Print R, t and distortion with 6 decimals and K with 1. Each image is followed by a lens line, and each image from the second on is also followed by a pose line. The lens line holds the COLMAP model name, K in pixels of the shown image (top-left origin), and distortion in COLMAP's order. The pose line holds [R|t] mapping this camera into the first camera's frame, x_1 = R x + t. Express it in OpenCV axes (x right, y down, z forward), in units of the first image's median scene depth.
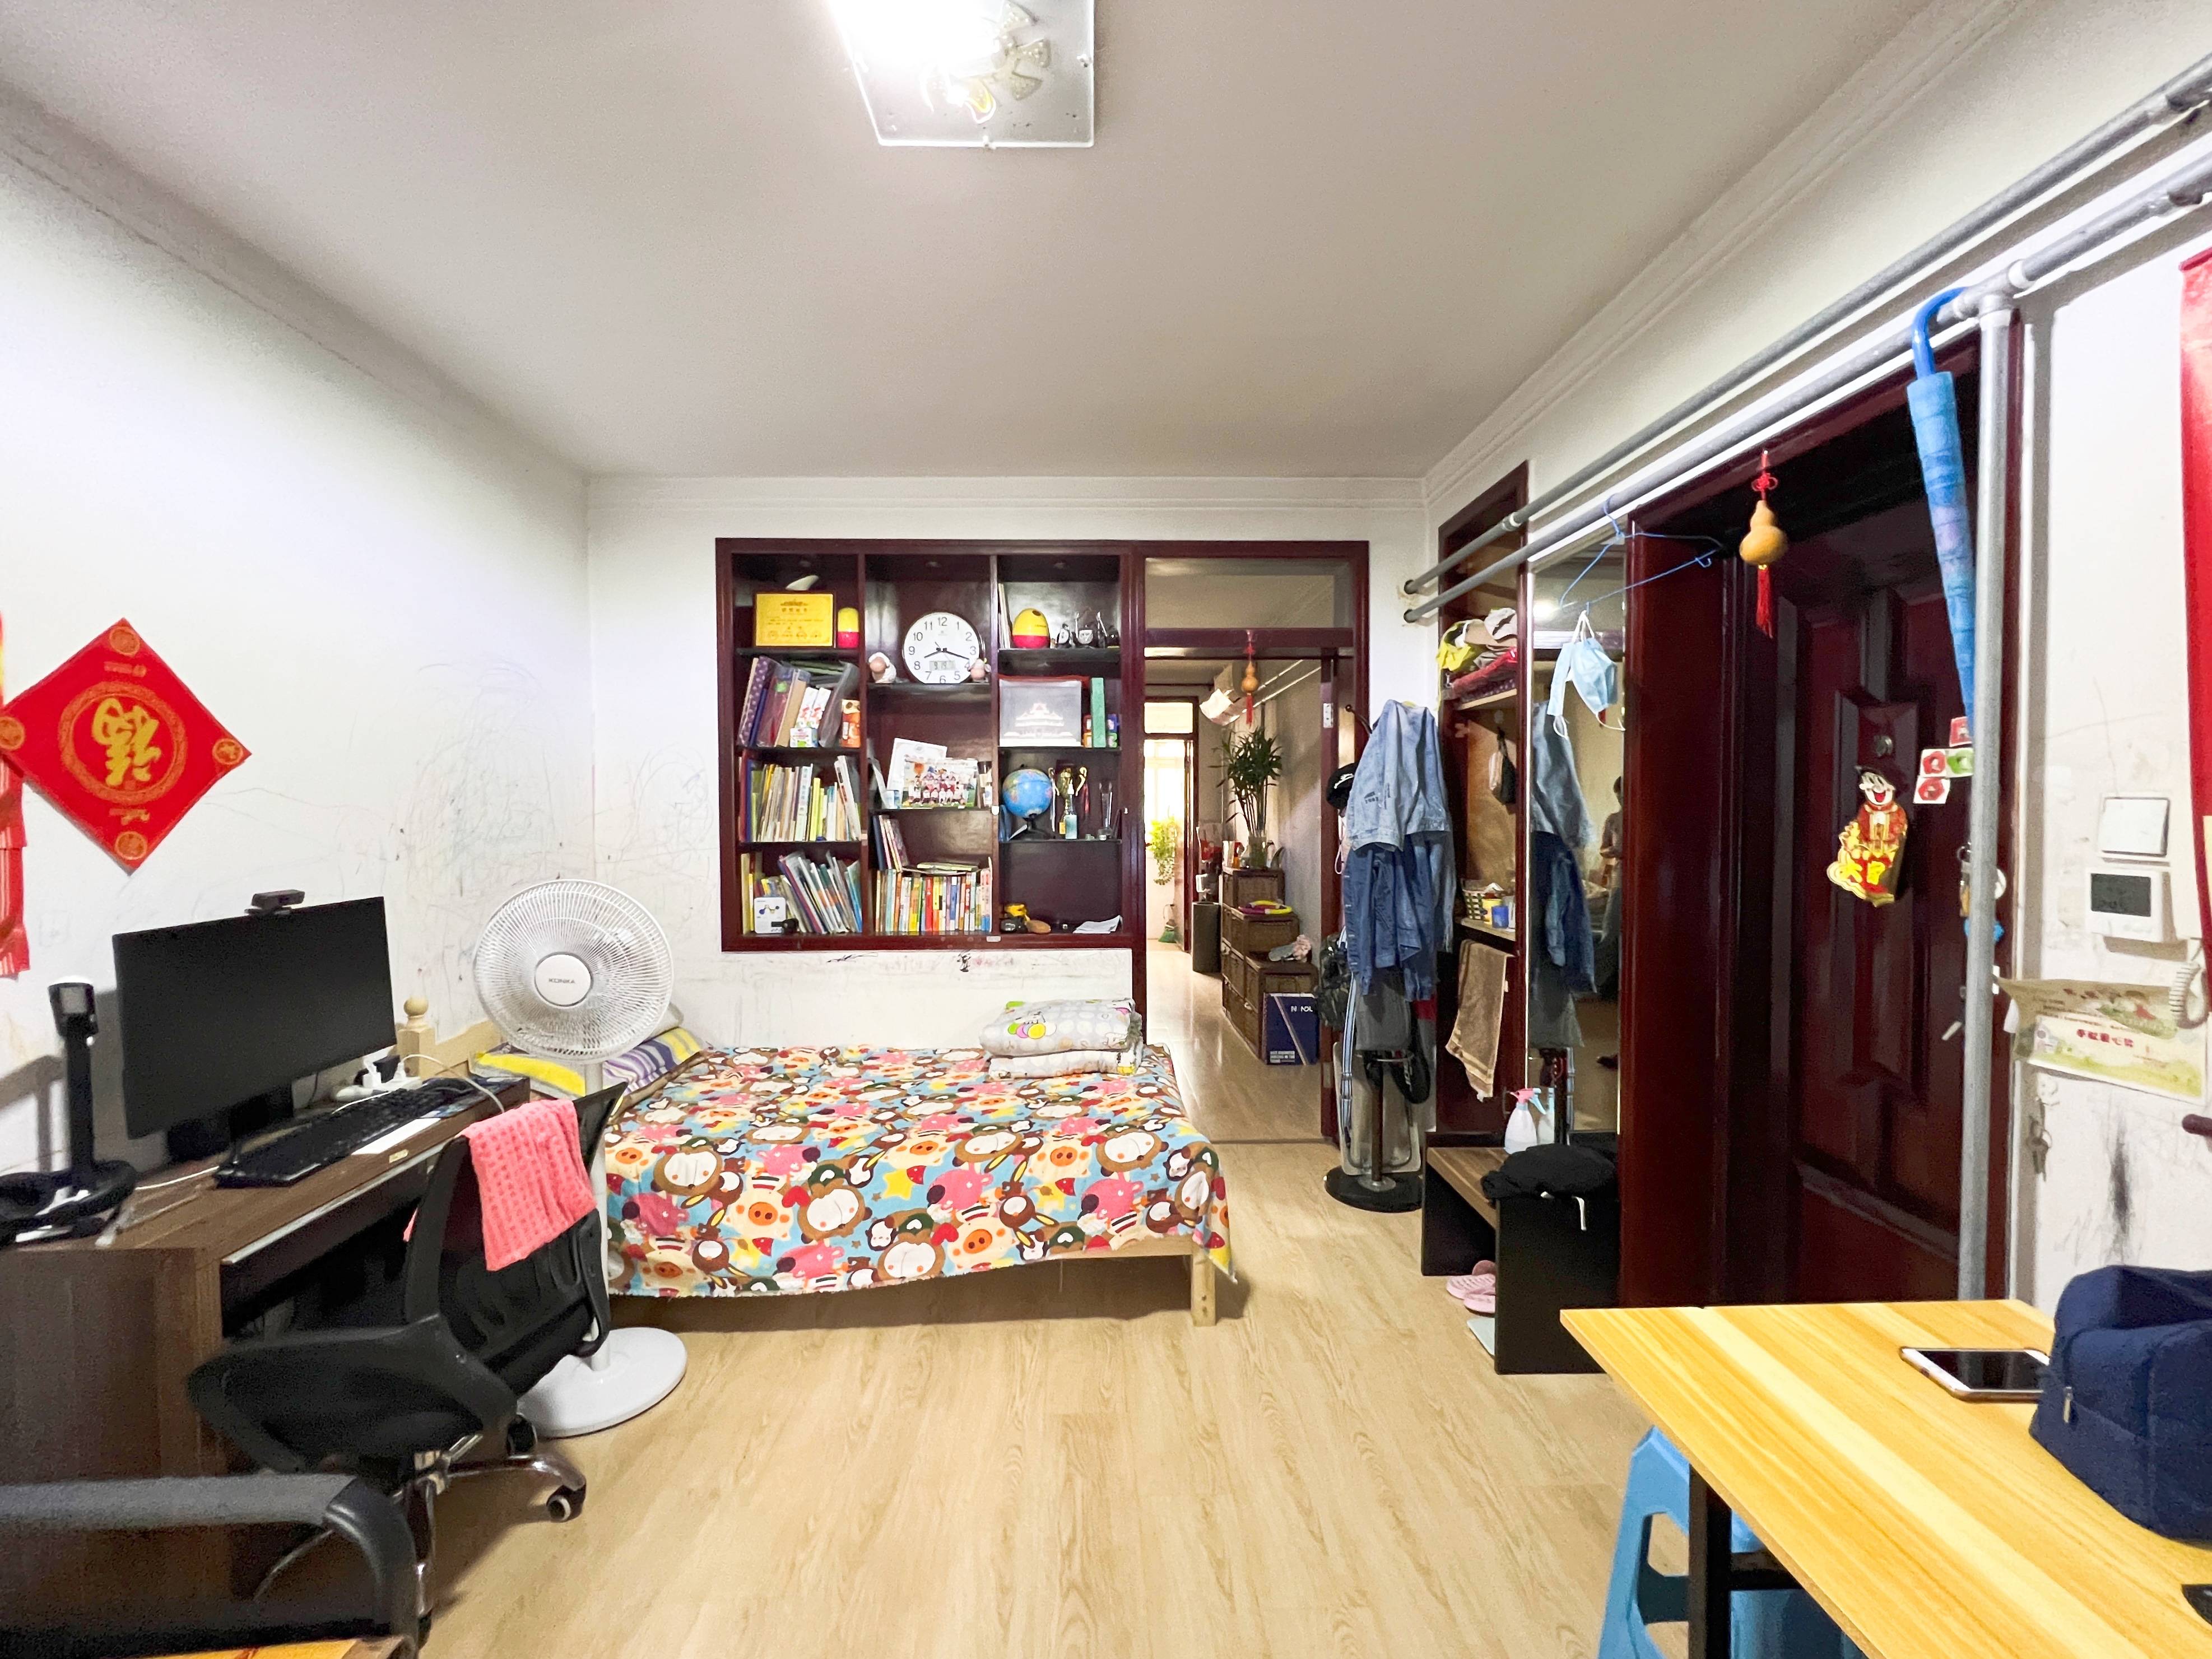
lens RADIAL K [[892.2, 0, 1111.7], [0, 892.2, 829.2], [0, 0, 1]] dist [0.001560, -0.000029]
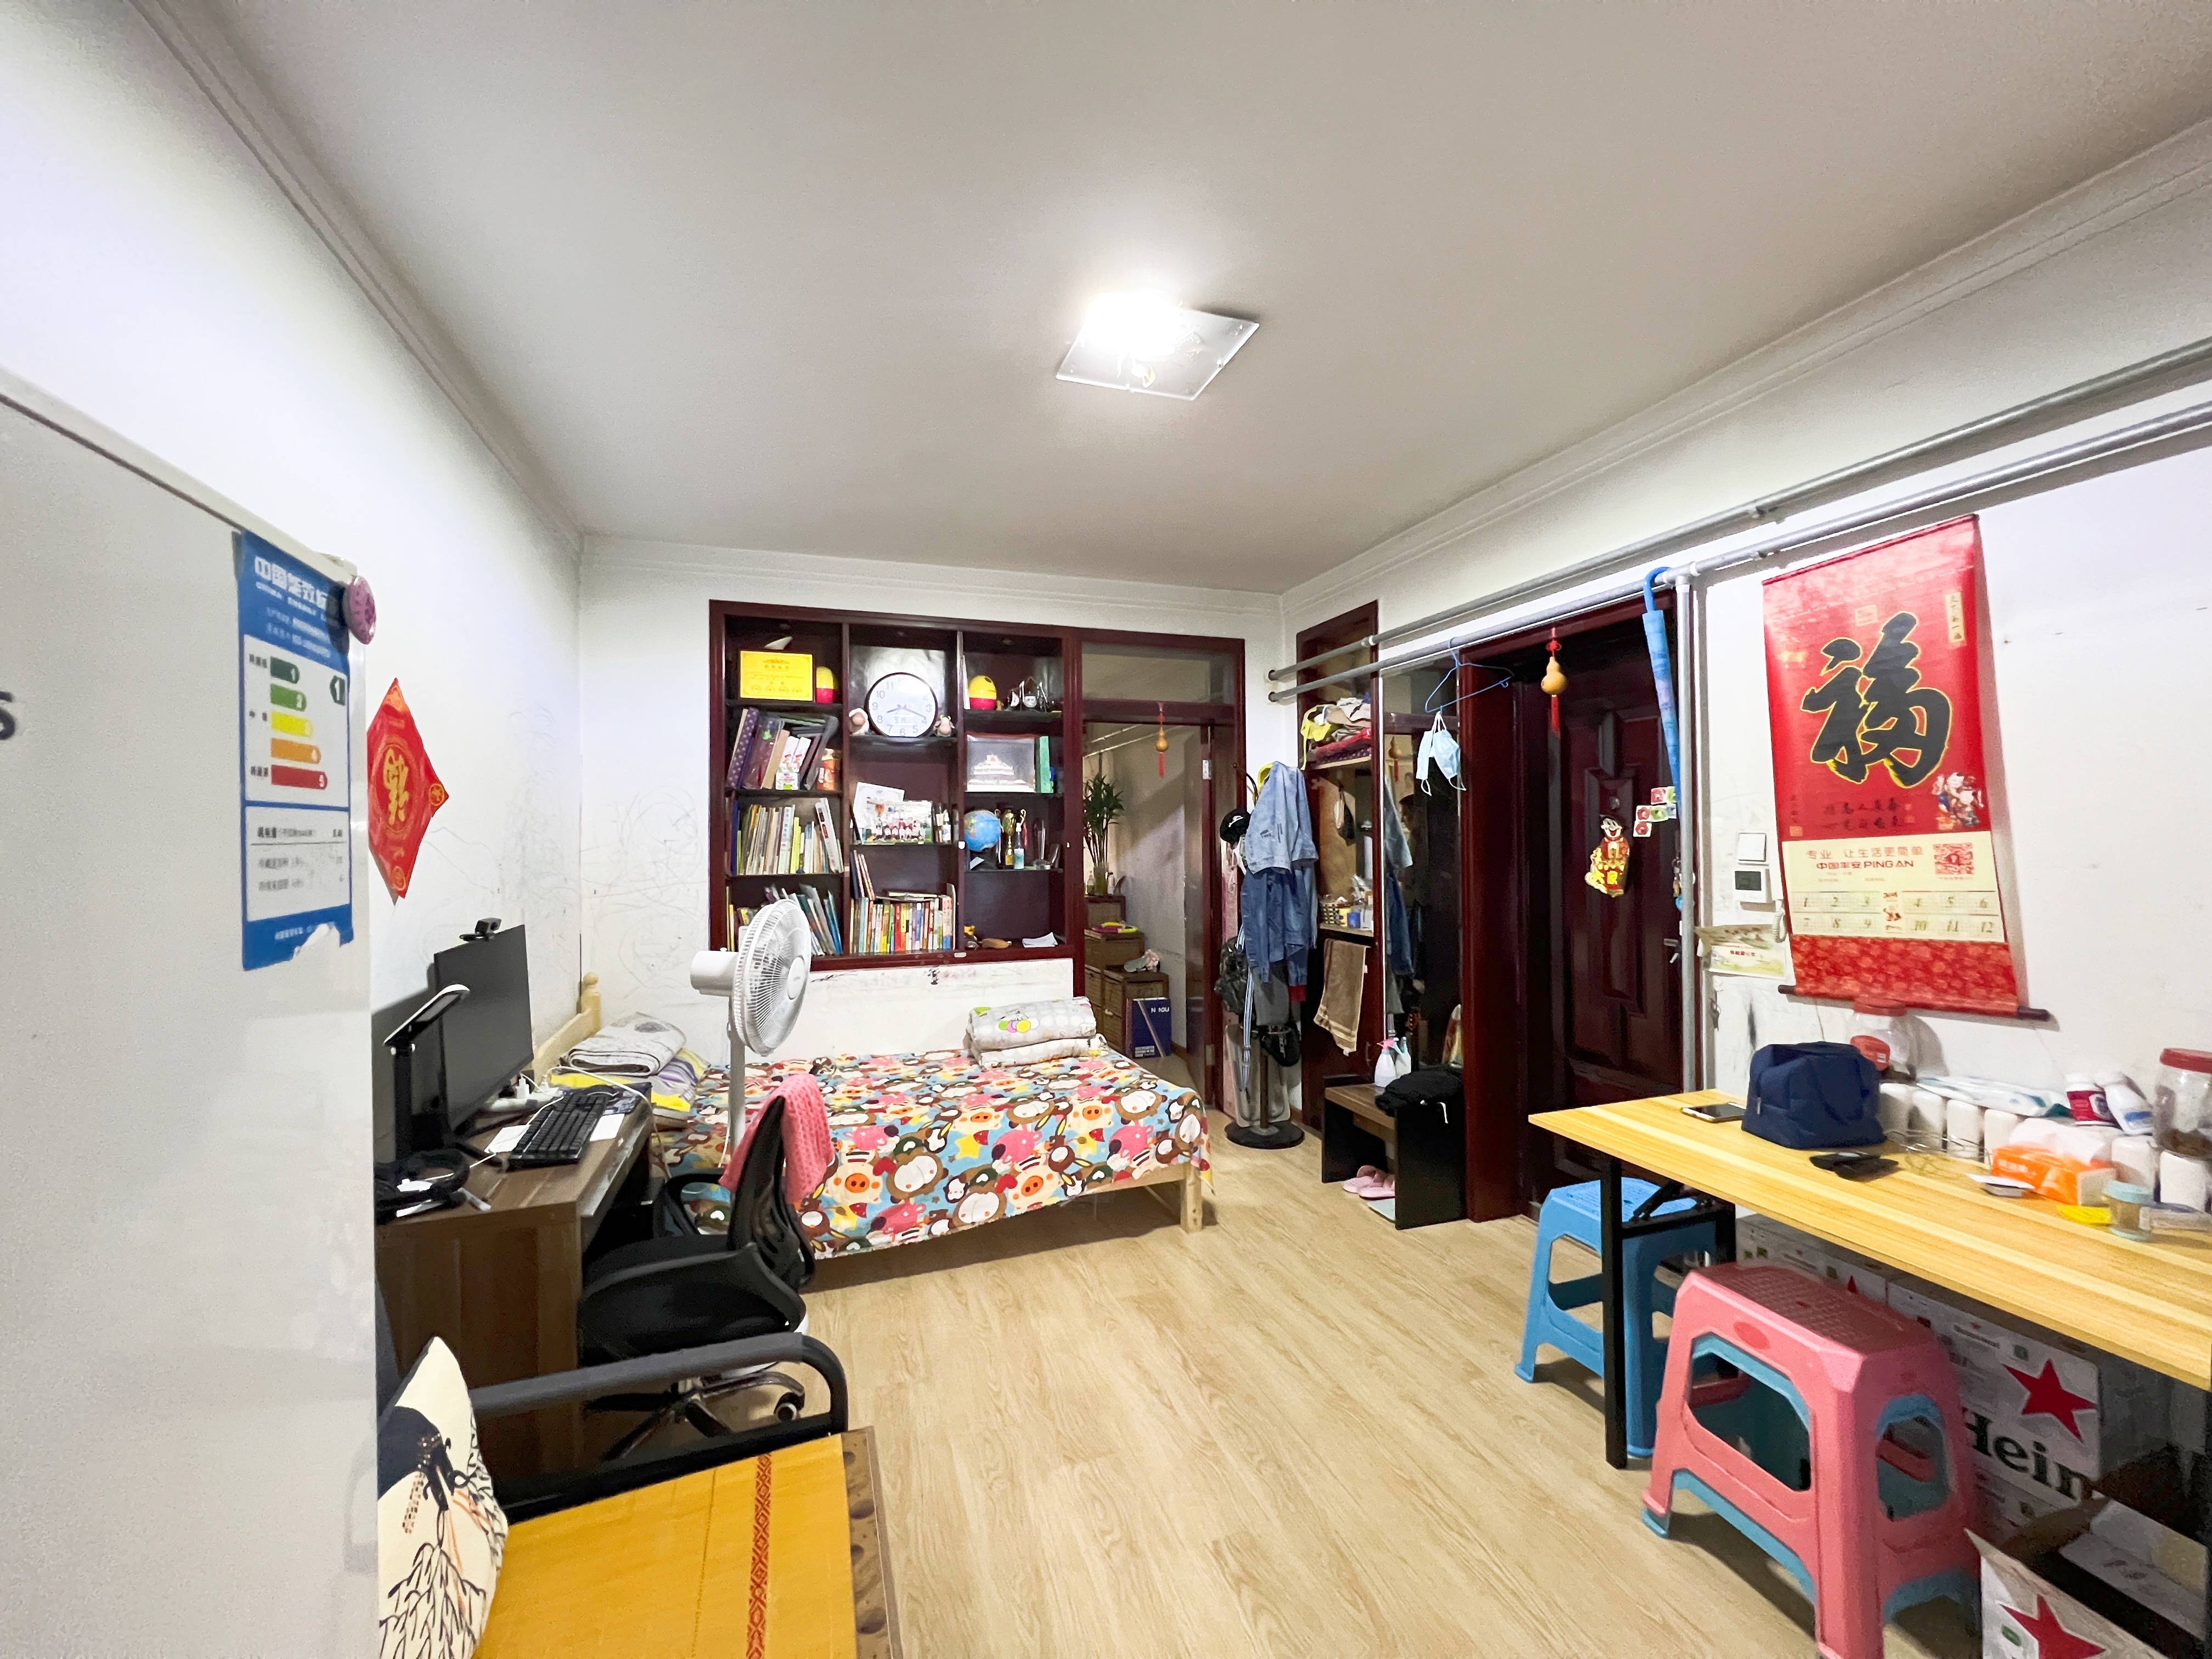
lens RADIAL K [[892.2, 0, 1089.6], [0, 892.2, 832.4], [0, 0, 1]] dist [0.001560, -0.000029]
pose [[0.956049, -0.001240, 0.293206, -0.410385], [0.012370, 0.999271, -0.036109, 0.008405], [-0.292947, 0.038149, 0.955367, -0.230574]]
